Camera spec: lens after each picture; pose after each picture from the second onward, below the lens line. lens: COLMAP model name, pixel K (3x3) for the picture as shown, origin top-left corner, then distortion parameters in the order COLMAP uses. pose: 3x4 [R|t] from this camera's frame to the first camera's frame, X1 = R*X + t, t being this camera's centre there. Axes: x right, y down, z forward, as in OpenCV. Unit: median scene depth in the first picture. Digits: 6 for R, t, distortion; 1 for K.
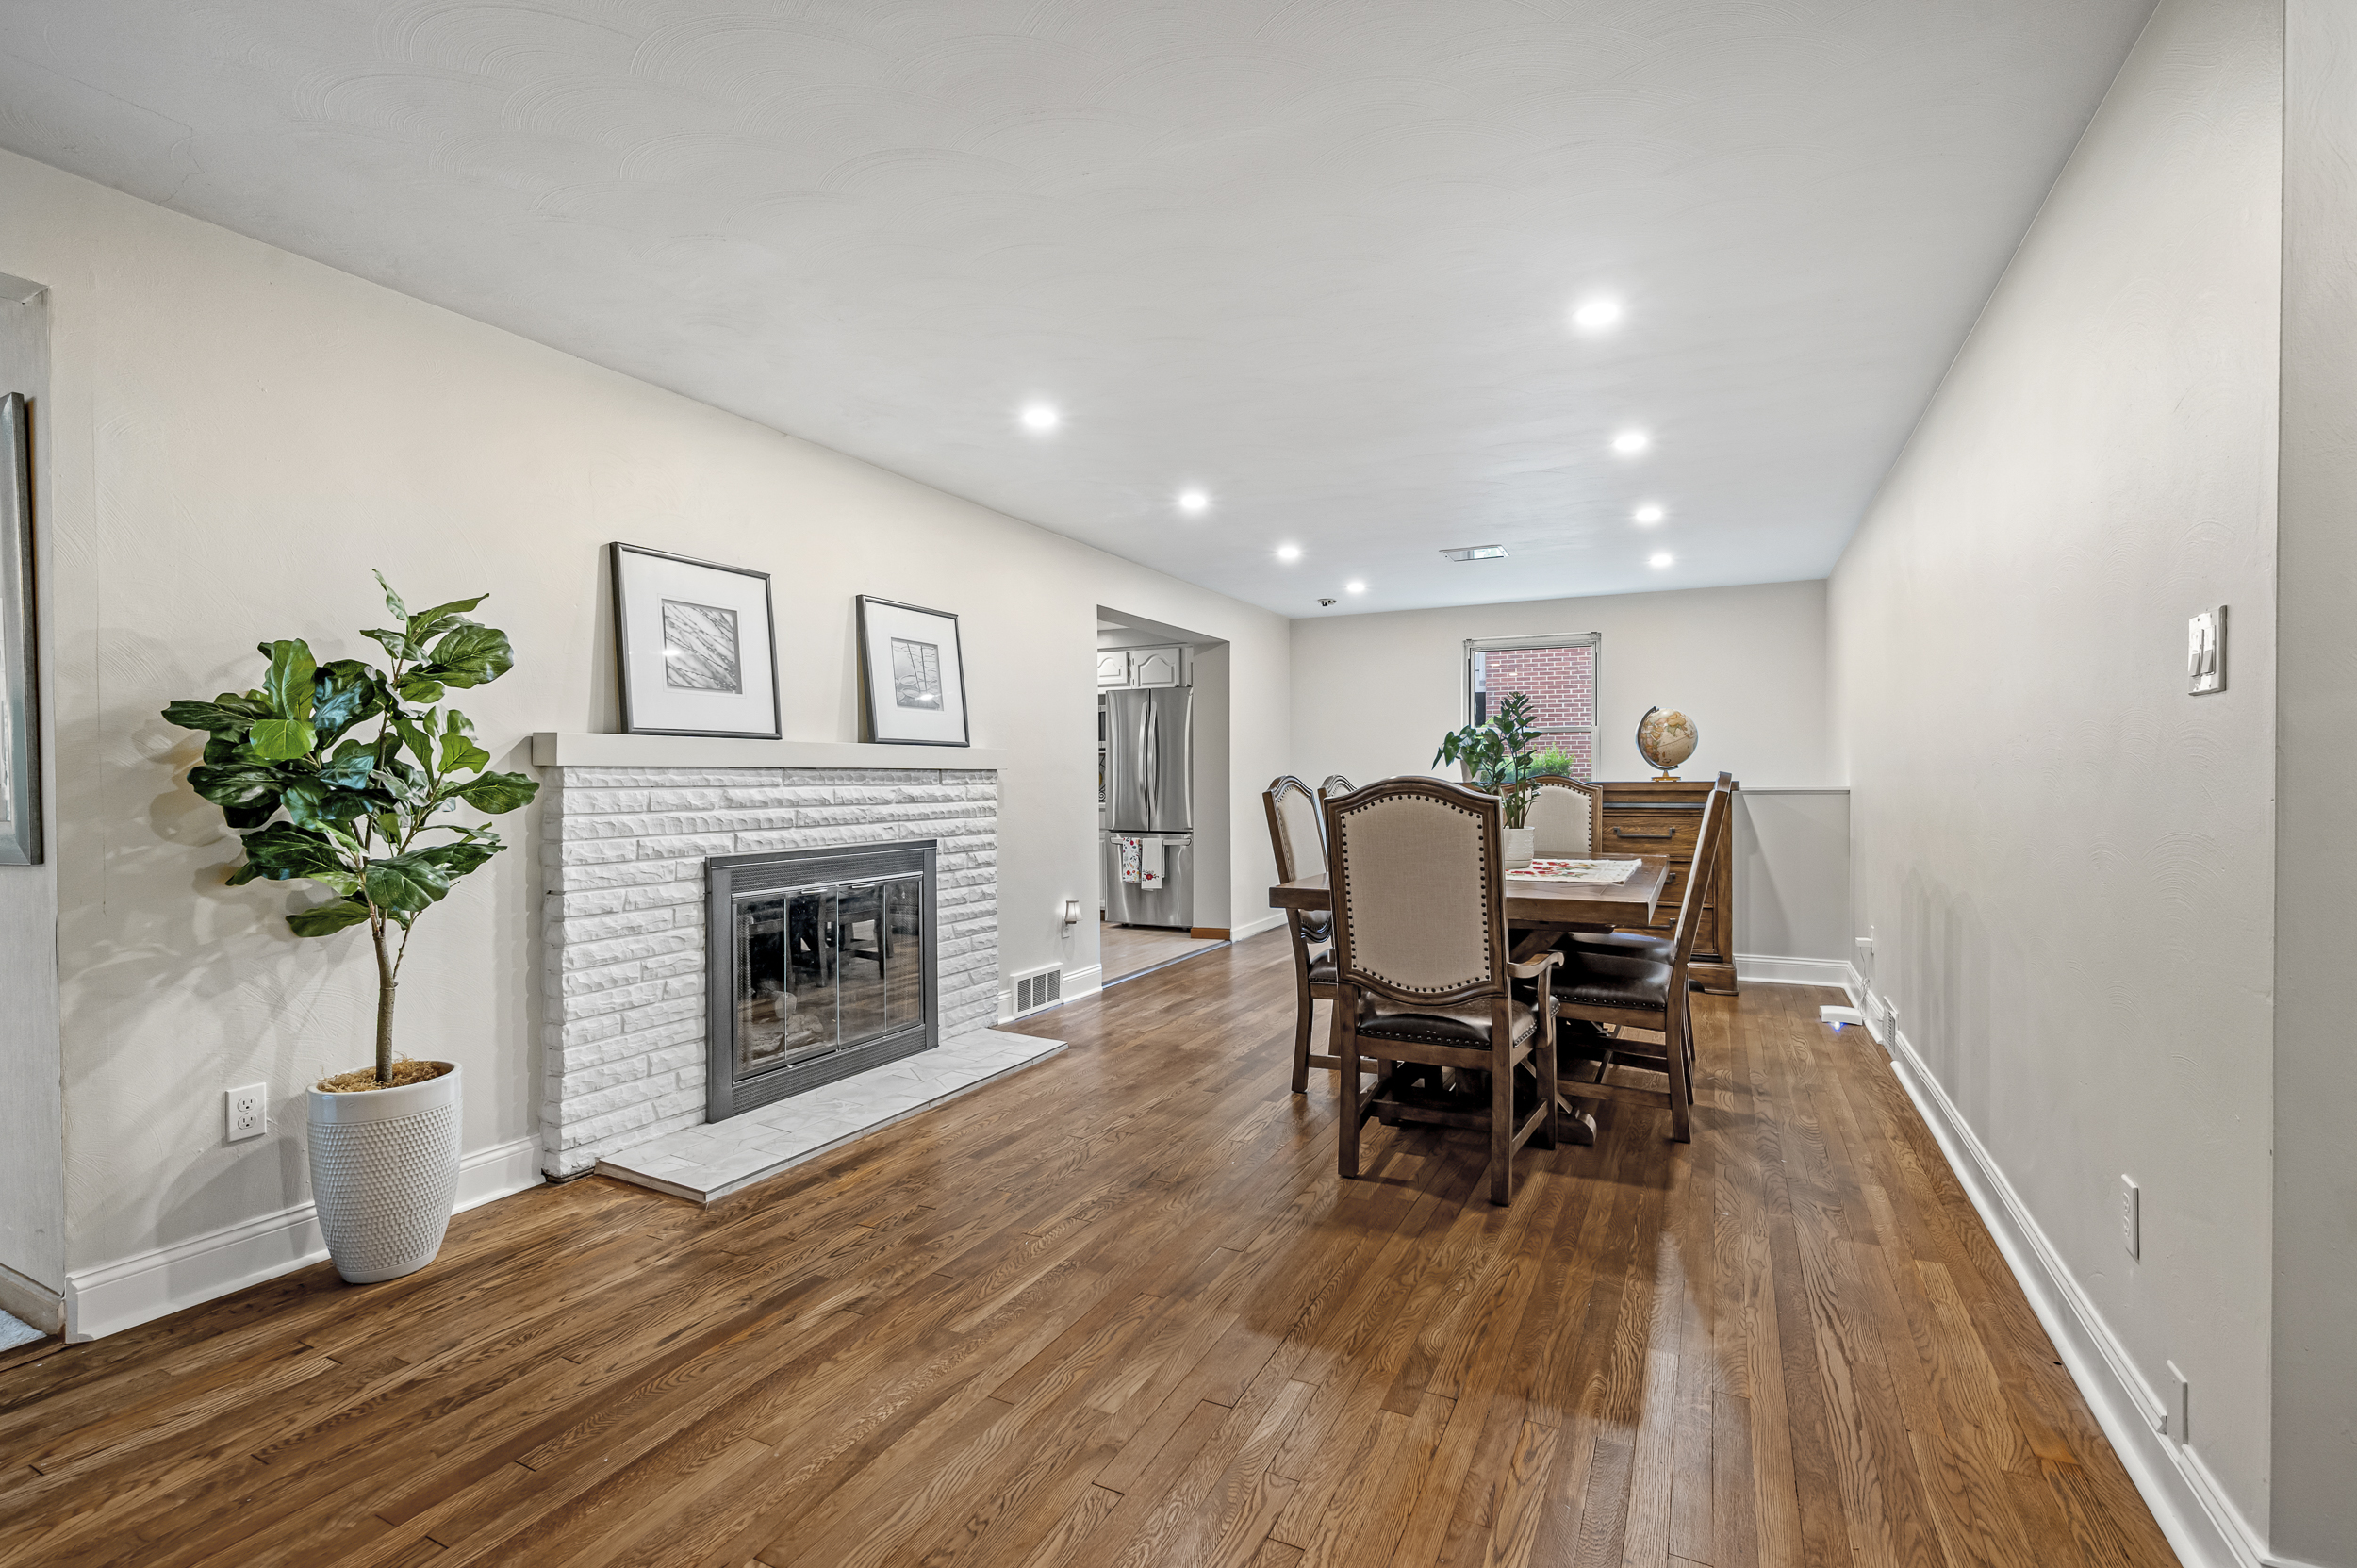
lens RADIAL K [[1057.6, 0, 1178.5], [0, 1057.6, 784.0], [0, 0, 1]] dist [0.001772, 0.000390]
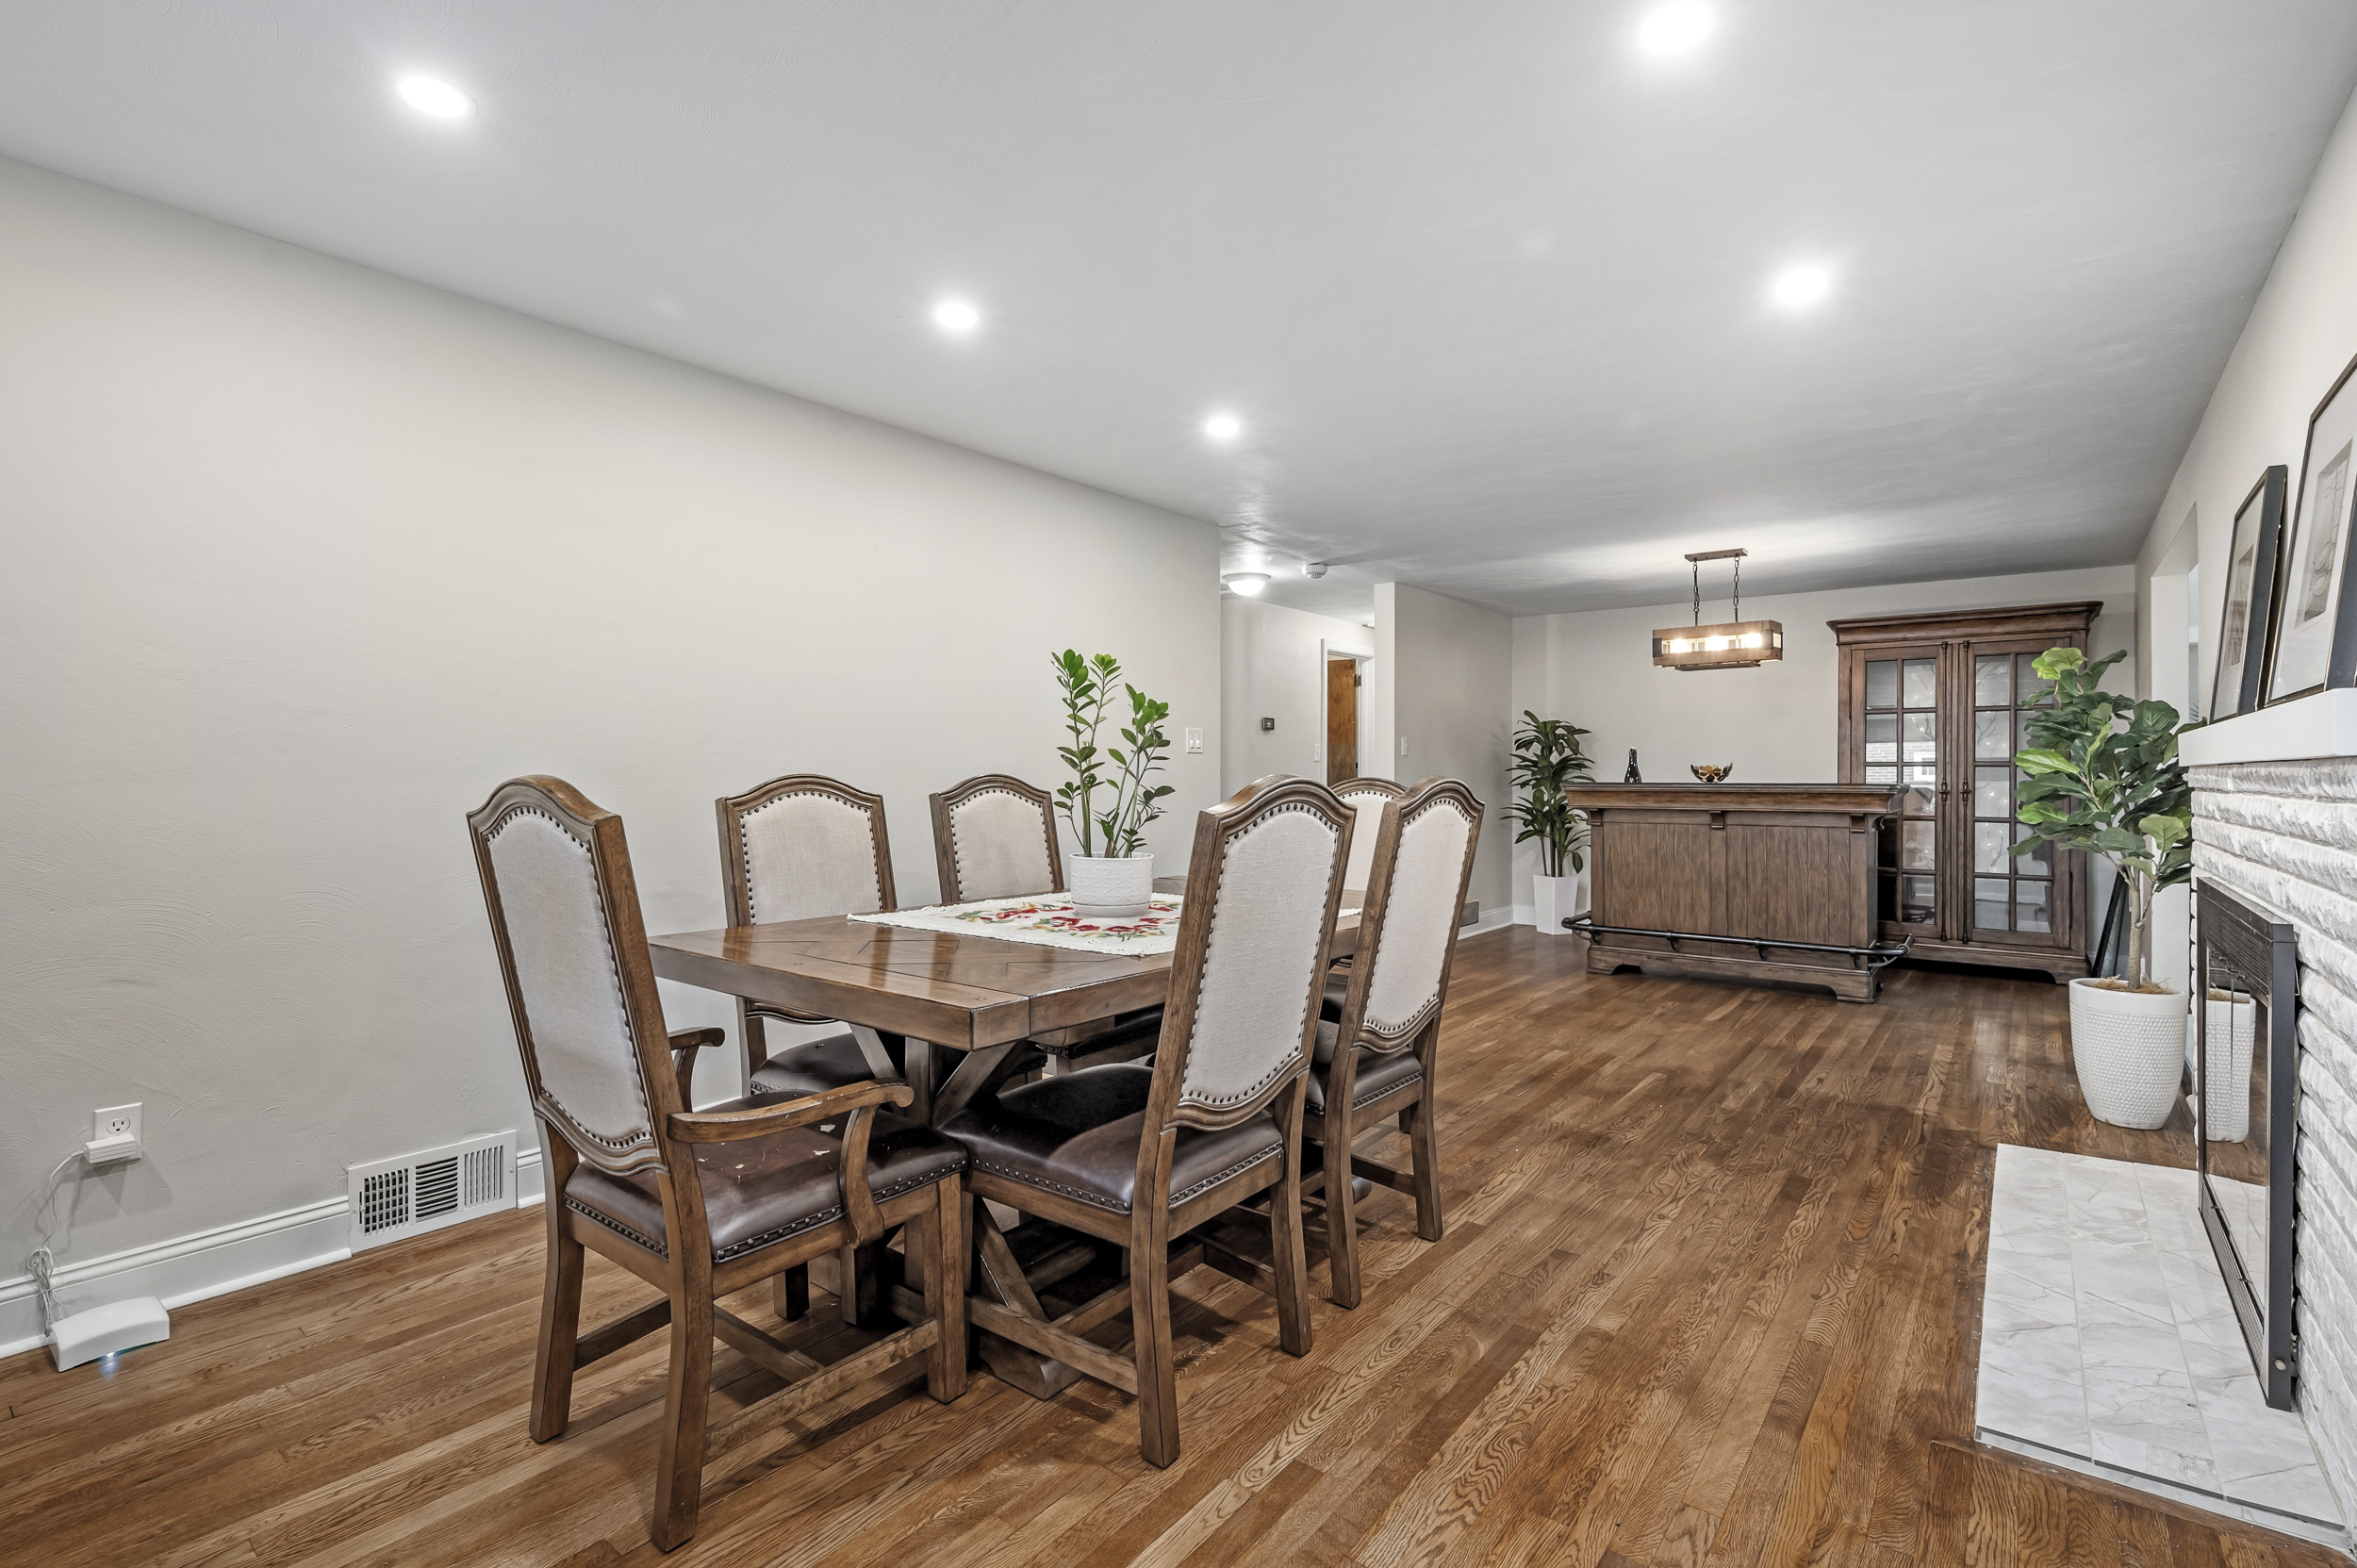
lens RADIAL K [[1077.4, 0, 1178.5], [0, 1077.4, 784.0], [0, 0, 1]] dist [-0.000268, 0.000409]
pose [[-0.978776, -0.002241, 0.204921, 0.165906], [0.001213, 0.999859, 0.016730, -0.019598], [-0.204930, 0.016623, -0.978636, 2.152247]]
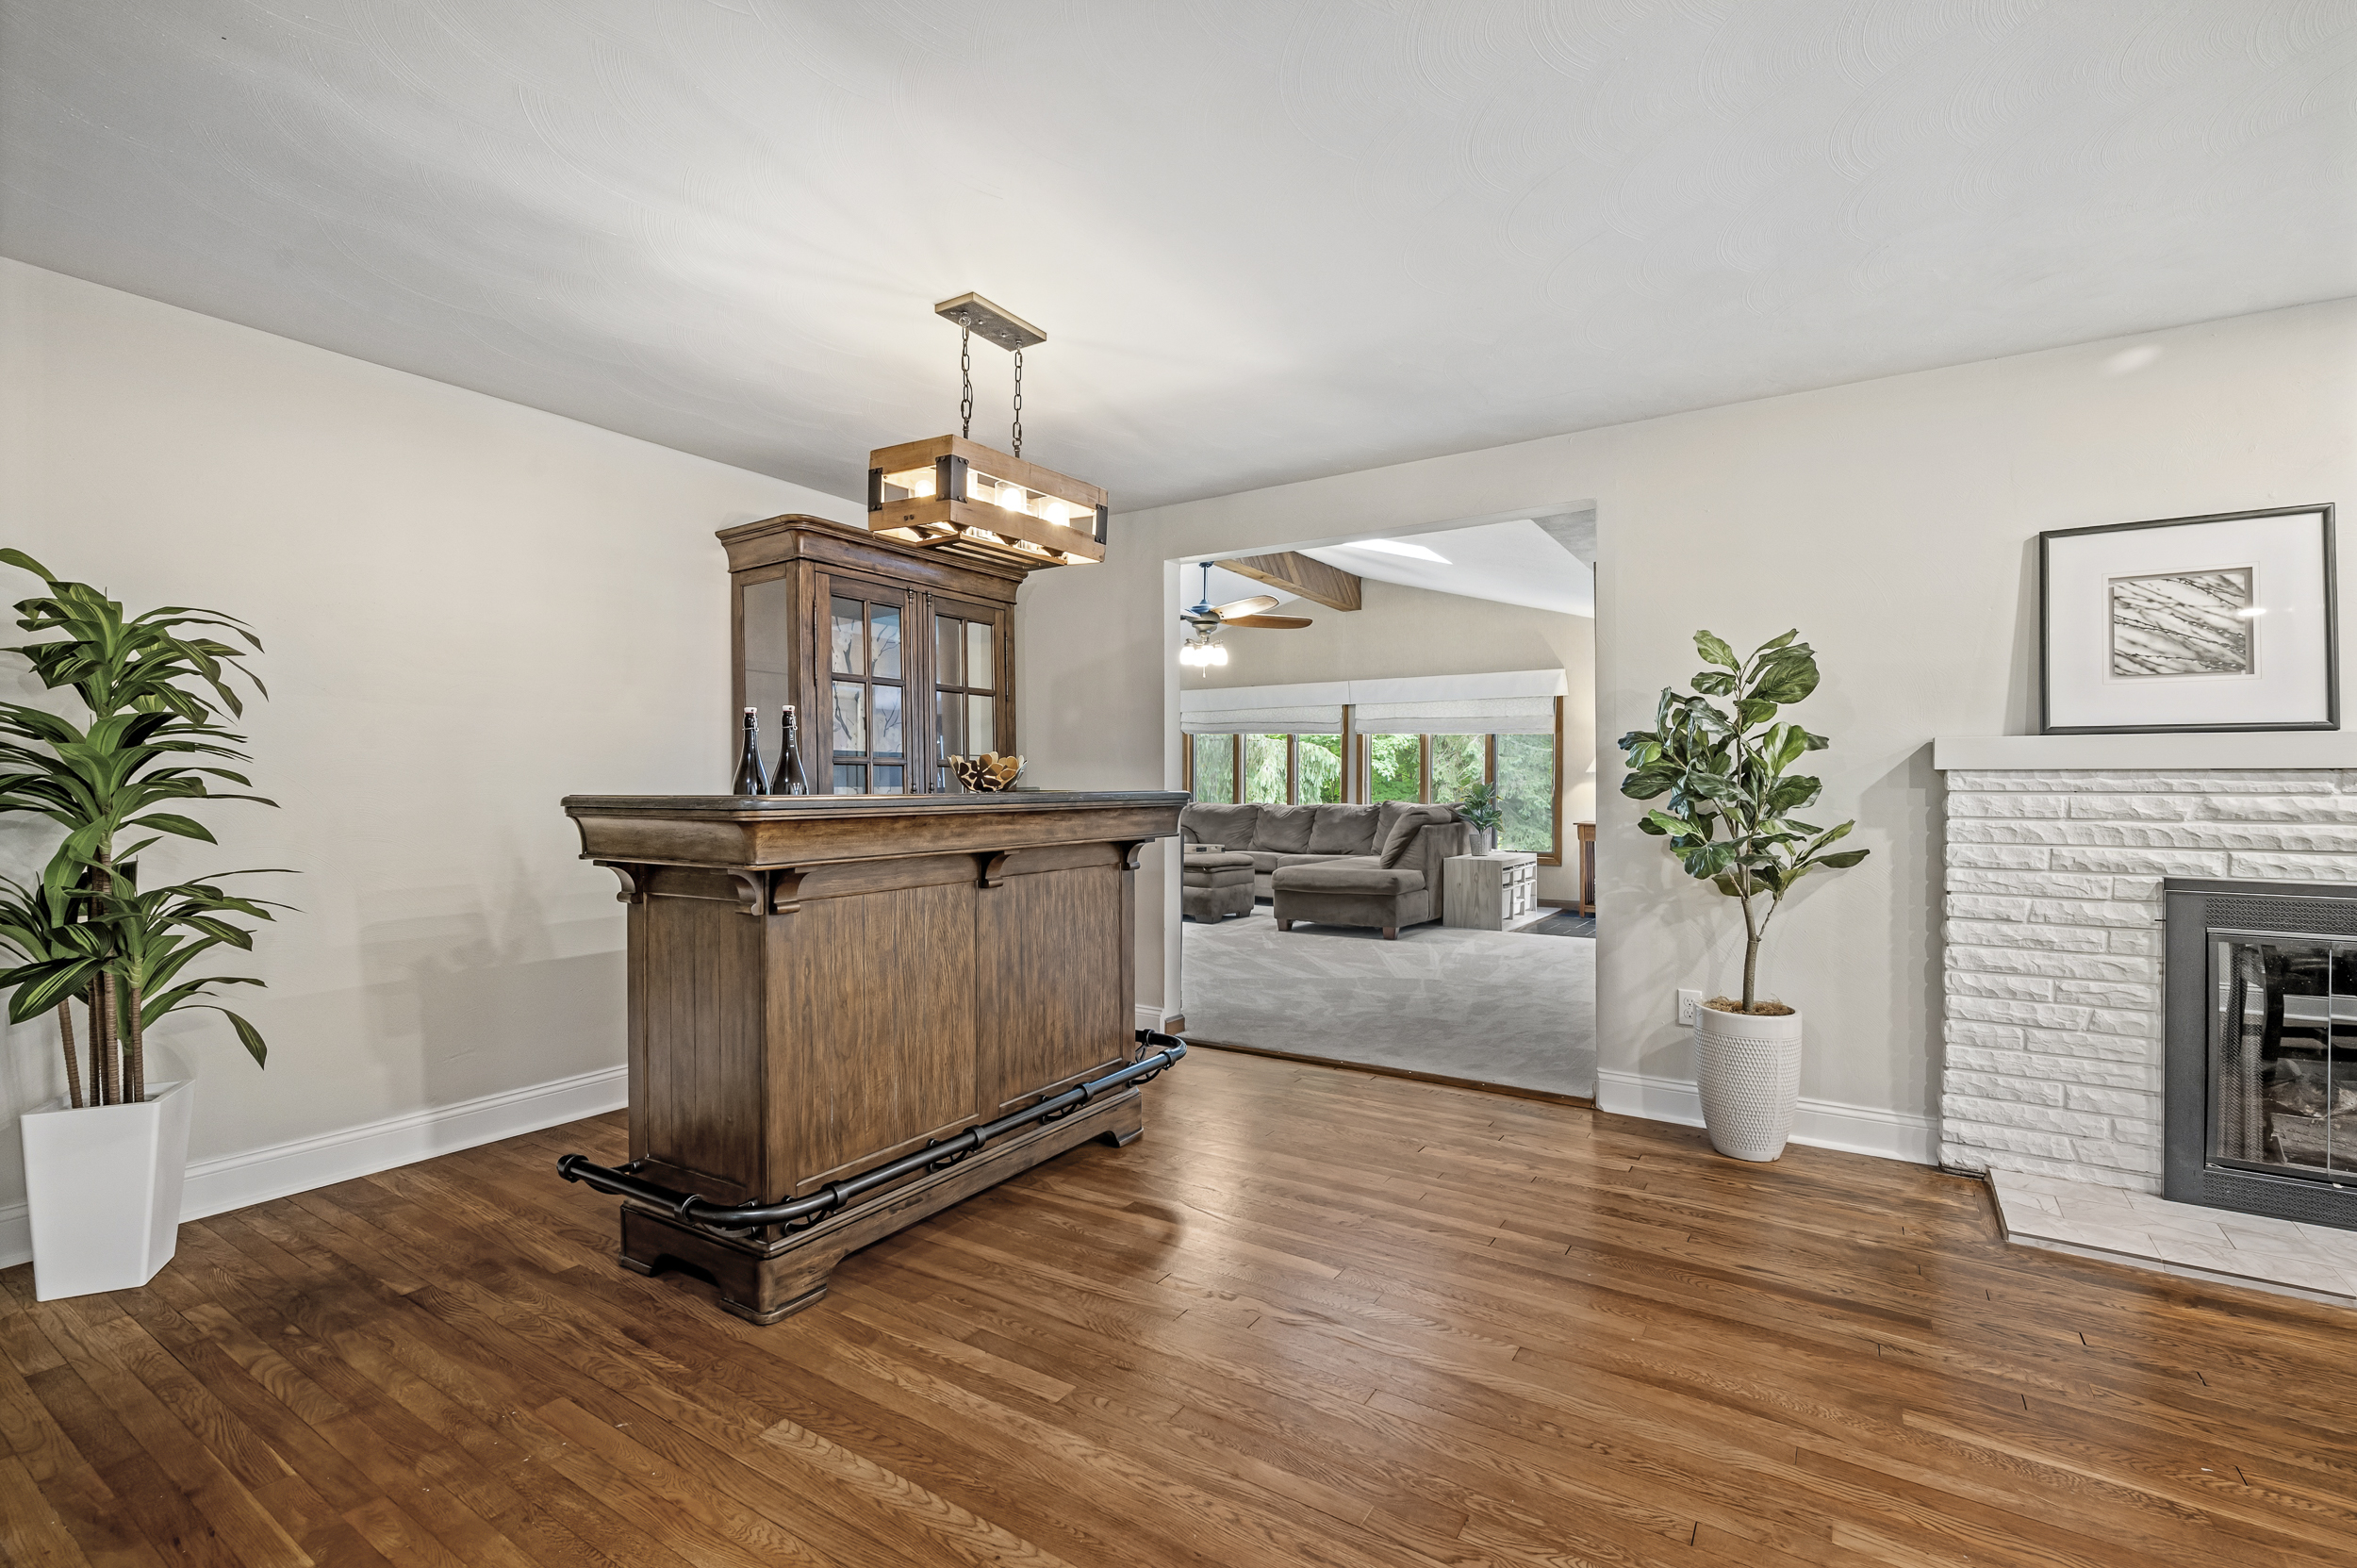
lens RADIAL K [[1057.6, 0, 1178.5], [0, 1057.6, 784.0], [0, 0, 1]] dist [0.001772, 0.000390]
pose [[-0.109843, 0.006379, -0.993928, 0.512055], [-0.008291, 0.999939, 0.007334, -0.004412], [0.993914, 0.009046, -0.109783, 0.353229]]
